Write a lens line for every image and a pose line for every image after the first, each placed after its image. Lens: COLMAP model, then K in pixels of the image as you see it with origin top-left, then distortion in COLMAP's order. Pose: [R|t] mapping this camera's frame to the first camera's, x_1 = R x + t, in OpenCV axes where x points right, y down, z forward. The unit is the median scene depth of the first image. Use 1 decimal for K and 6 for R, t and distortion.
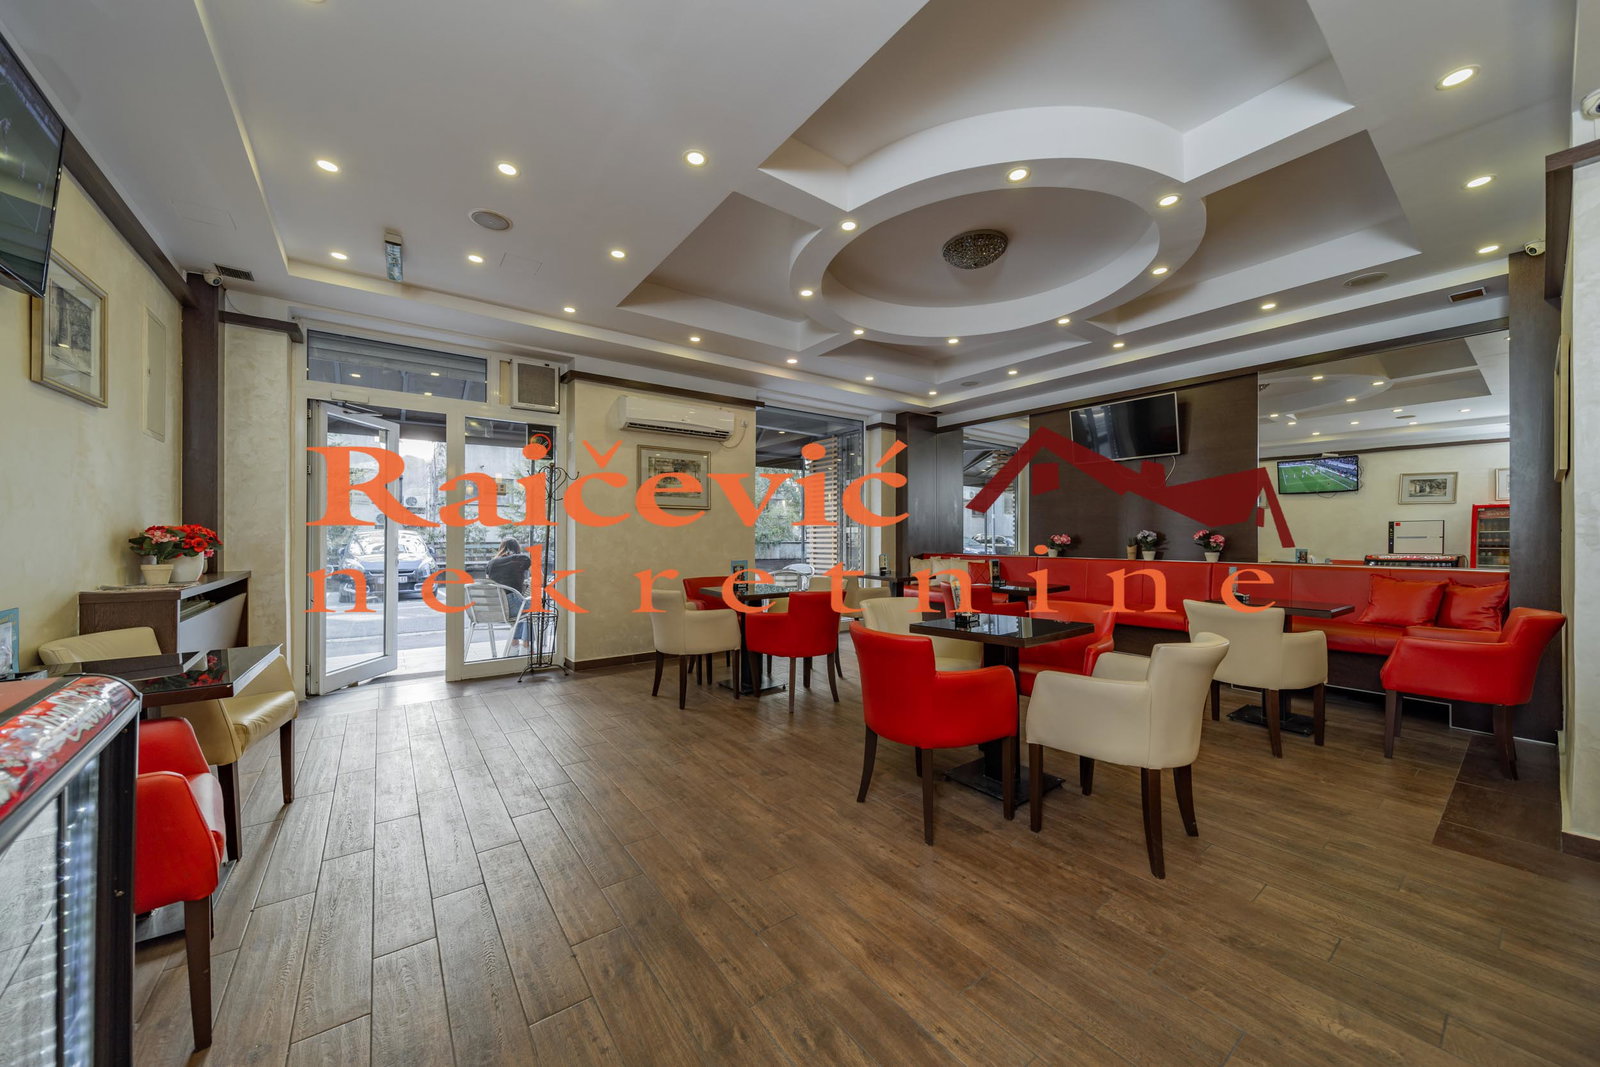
lens RADIAL K [[564.6, 0, 798.5], [0, 564.6, 537.5], [0, 0, 1]] dist [-0.000704, -0.000480]
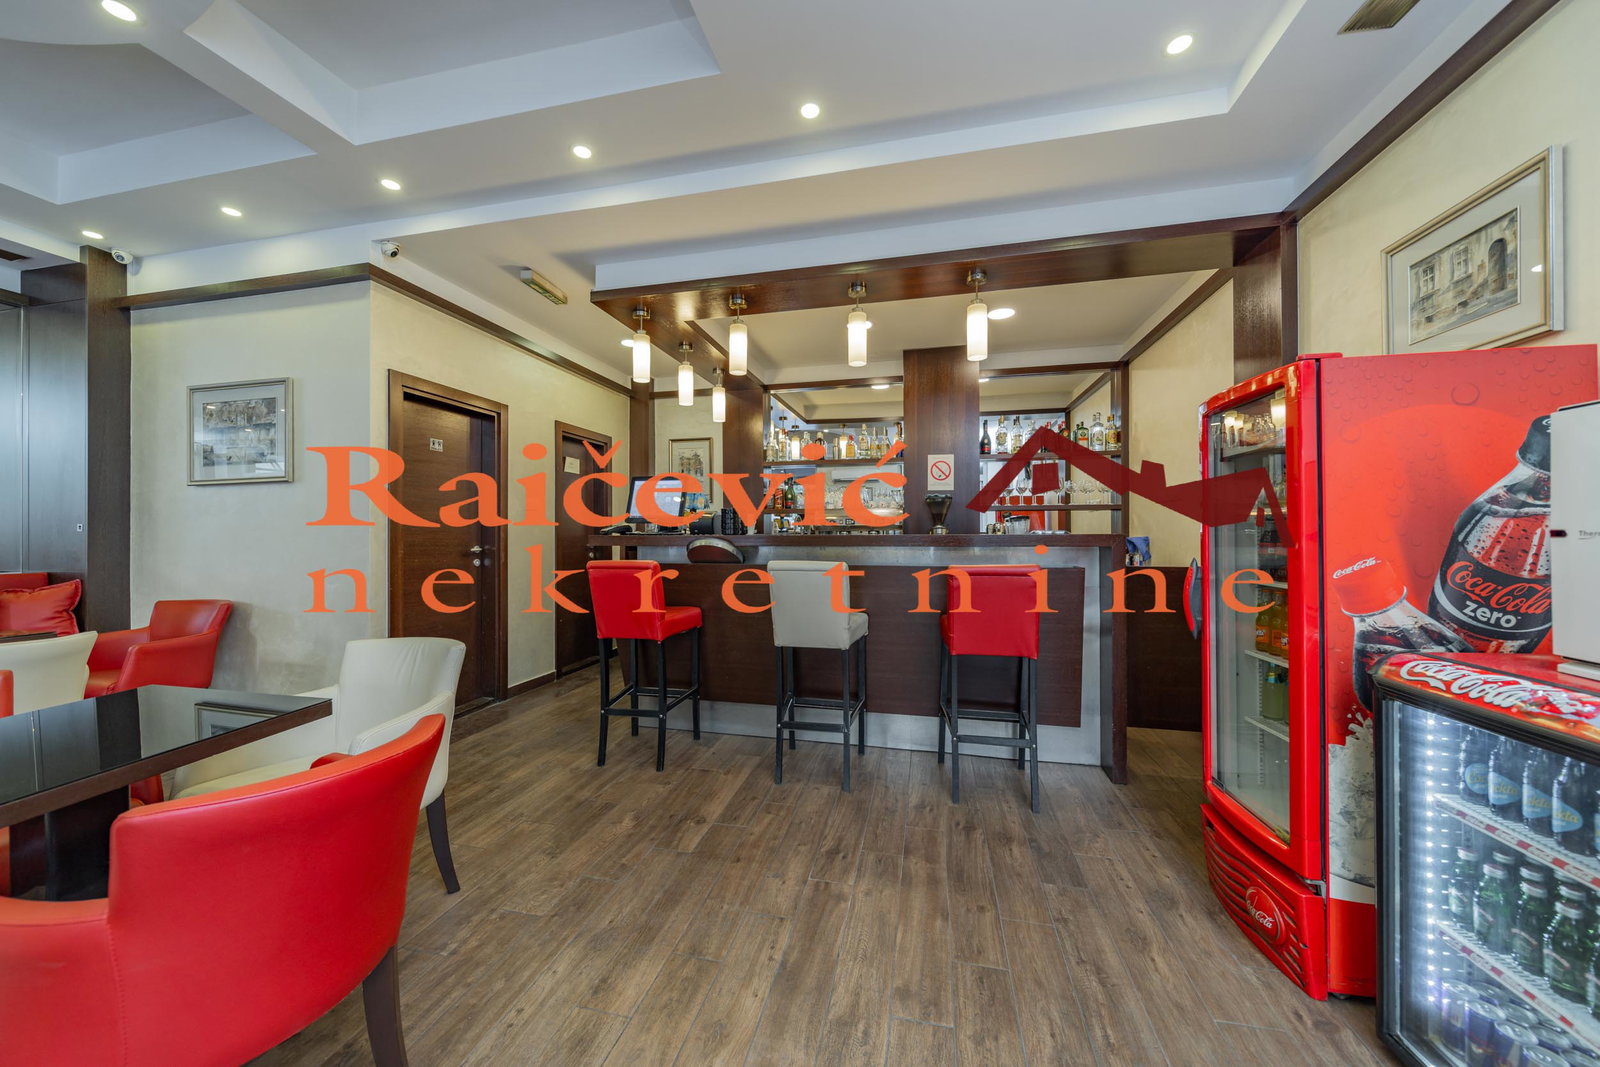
lens RADIAL K [[564.6, 0, 796.5], [0, 564.6, 531.6], [0, 0, 1]] dist [-0.000704, -0.000480]
pose [[-0.645700, 0.003027, 0.763586, -0.166925], [0.004400, 0.999990, -0.000244, -0.000735], [-0.763579, 0.003202, -0.645707, 0.424437]]
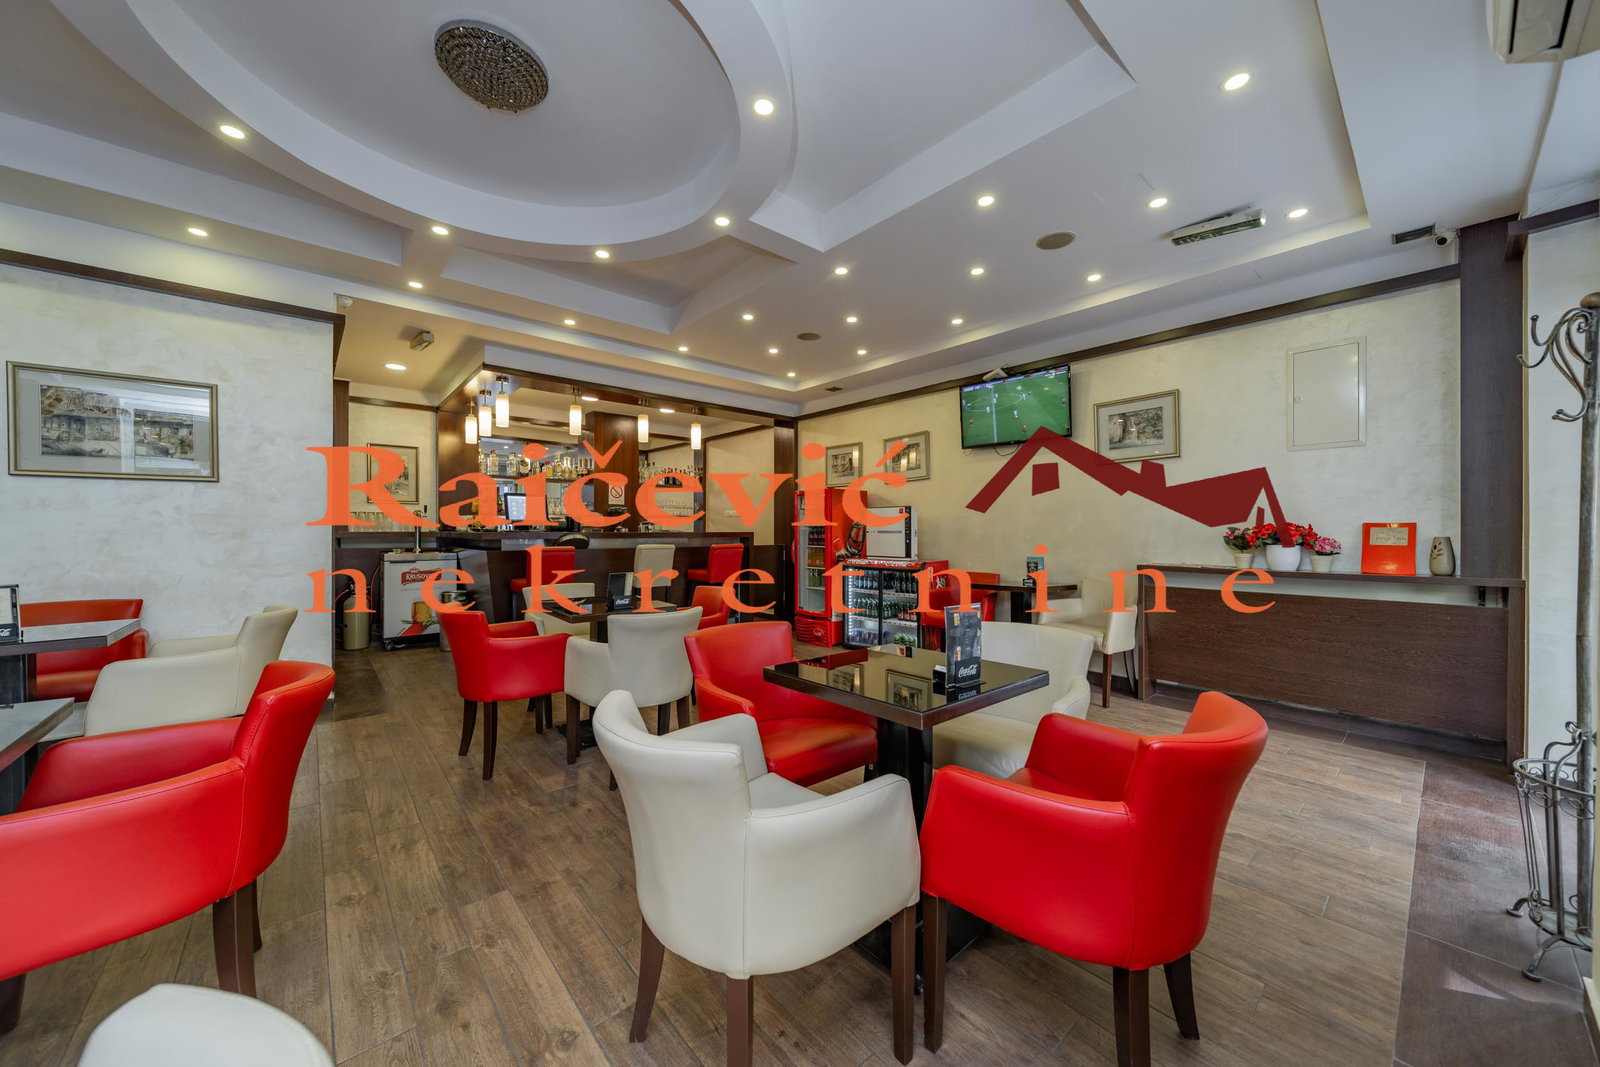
lens RADIAL K [[564.6, 0, 802.7], [0, 564.6, 532.0], [0, 0, 1]] dist [-0.000704, -0.000480]
pose [[-0.996529, -0.001547, -0.083227, 0.017510], [-0.001740, 0.999996, 0.002252, -0.000484], [0.083223, 0.002389, -0.996528, 1.118925]]
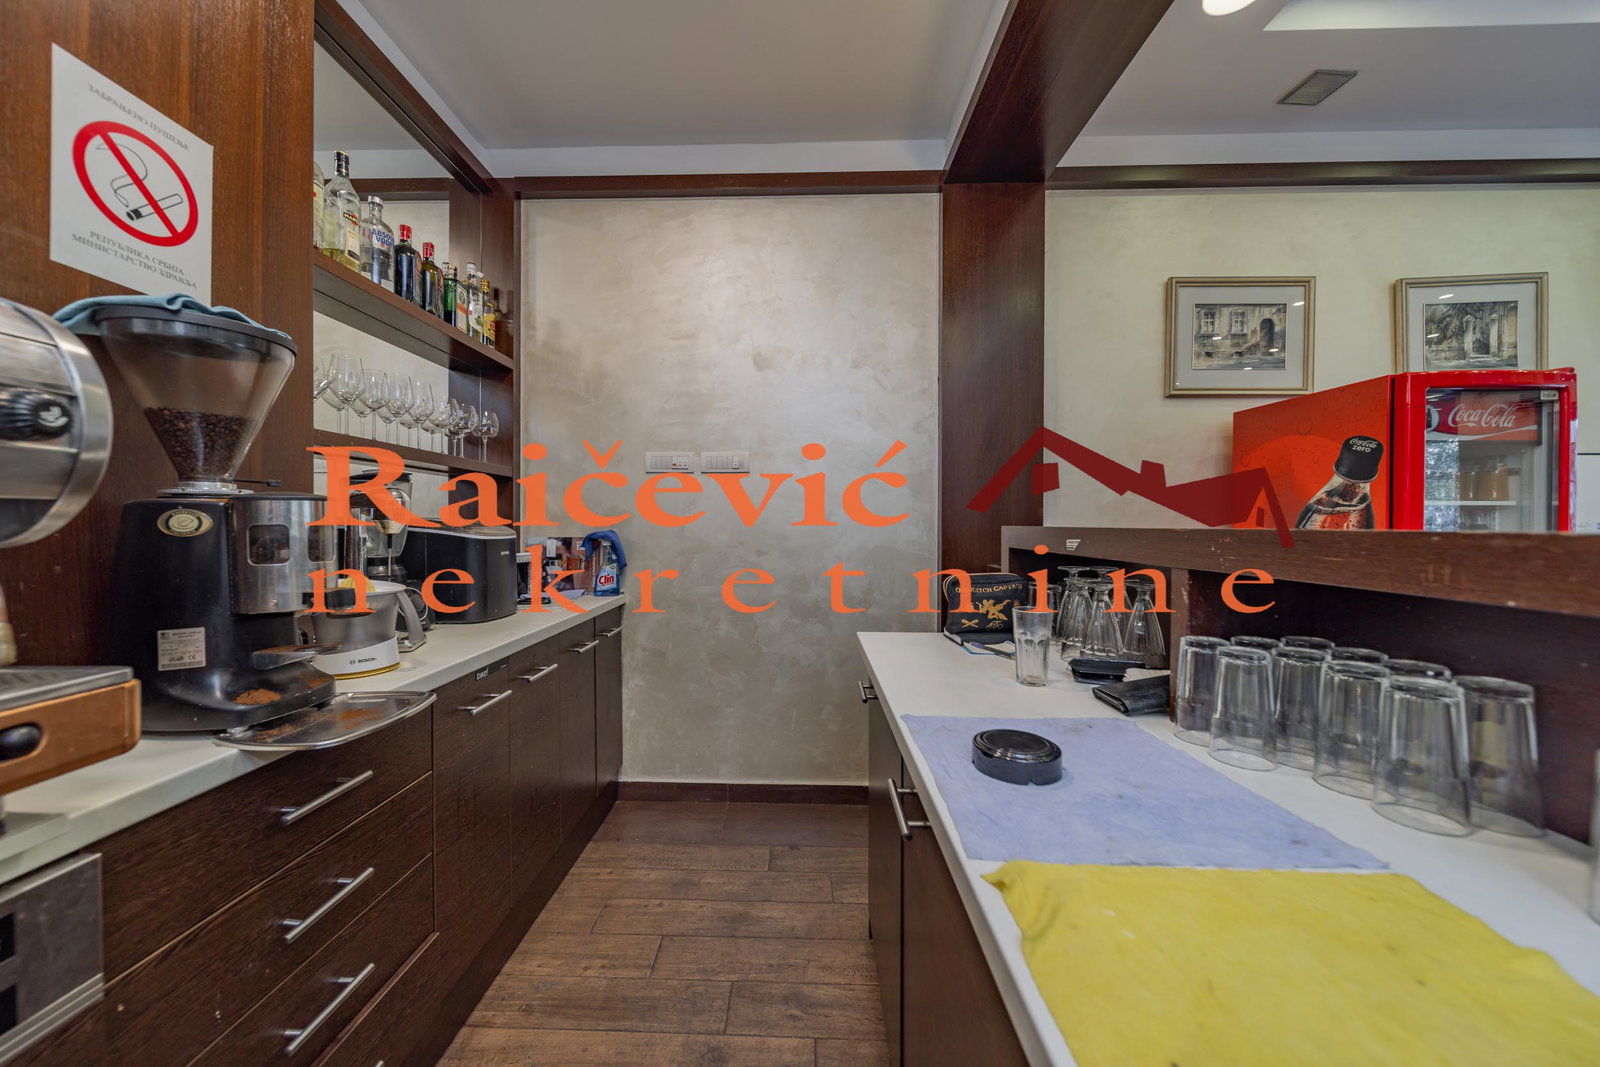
lens RADIAL K [[564.6, 0, 784.5], [0, 564.6, 529.9], [0, 0, 1]] dist [-0.000704, -0.000480]
pose [[-0.624862, 0.005310, -0.780717, 0.376650], [-0.002578, 0.999957, 0.008865, 0.002430], [0.780731, 0.007552, -0.624822, -0.066641]]
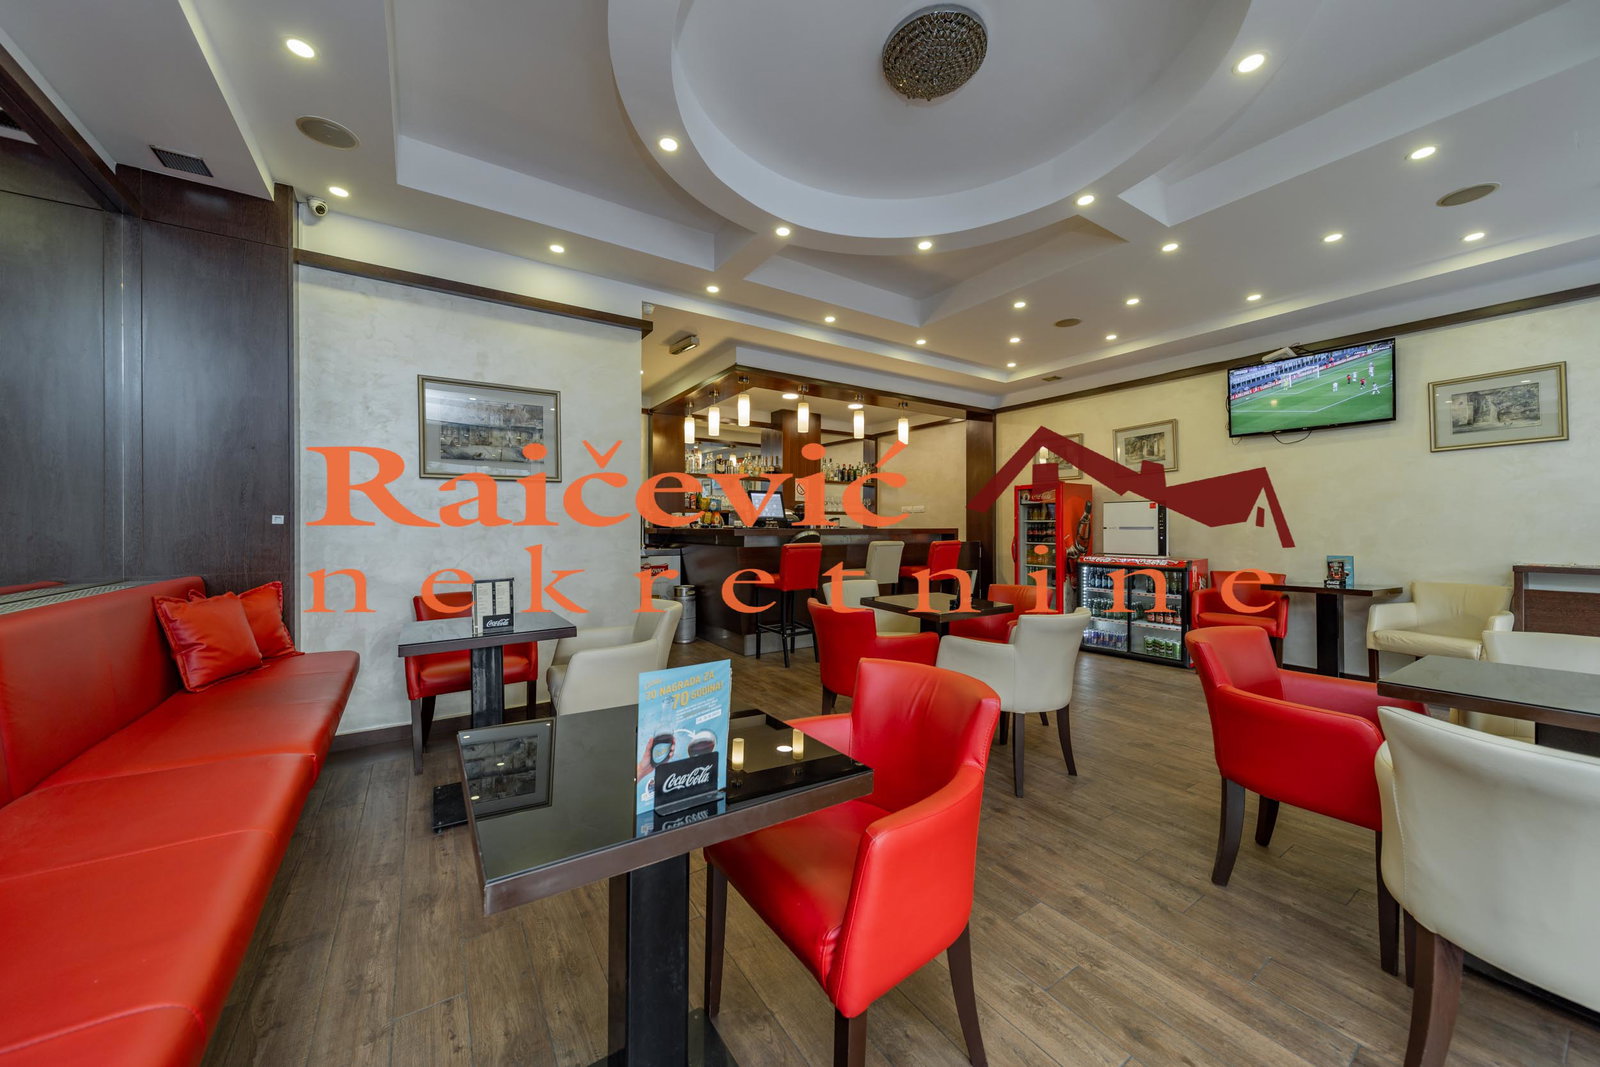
lens RADIAL K [[564.6, 0, 803.9], [0, 564.6, 529.4], [0, 0, 1]] dist [-0.000704, -0.000480]
pose [[-0.998791, -0.000210, 0.049156, 0.287444], [0.000025, 0.999988, 0.004796, -0.000928], [-0.049156, 0.004791, -0.998780, 1.096926]]
